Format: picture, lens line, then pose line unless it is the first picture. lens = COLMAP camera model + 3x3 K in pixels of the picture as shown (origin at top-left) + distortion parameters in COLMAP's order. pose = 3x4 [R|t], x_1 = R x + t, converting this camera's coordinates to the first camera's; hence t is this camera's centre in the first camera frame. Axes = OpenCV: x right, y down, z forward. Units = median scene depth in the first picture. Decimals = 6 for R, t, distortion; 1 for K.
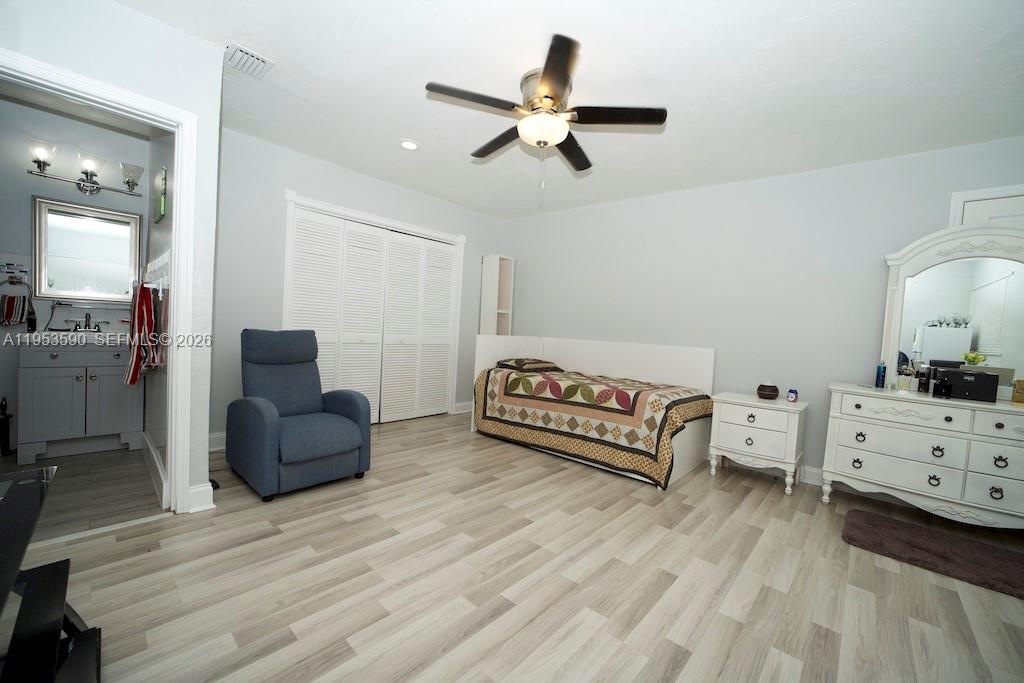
lens RADIAL K [[391.4, 0, 512.3], [0, 391.4, 342.7], [0, 0, 1]] dist [0.000108, -0.000004]
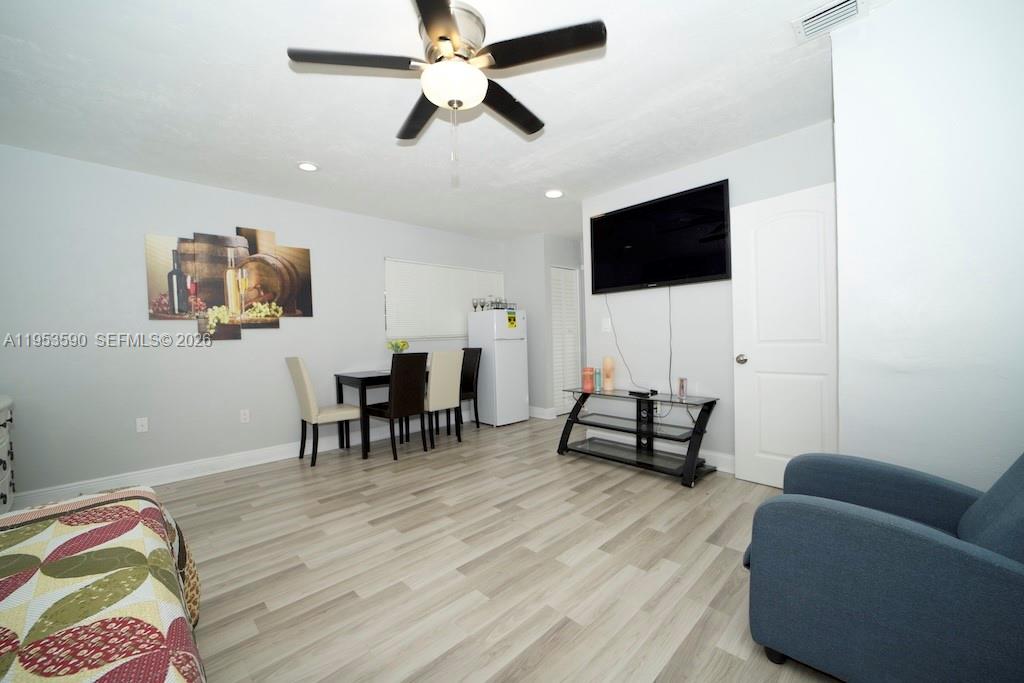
lens RADIAL K [[391.4, 0, 511.4], [0, 391.4, 343.3], [0, 0, 1]] dist [0.000108, -0.000004]
pose [[-0.998360, -0.029957, 0.048779, -0.108039], [-0.026535, 0.997240, 0.069337, -0.107762], [-0.050722, 0.067929, -0.996400, 2.149206]]
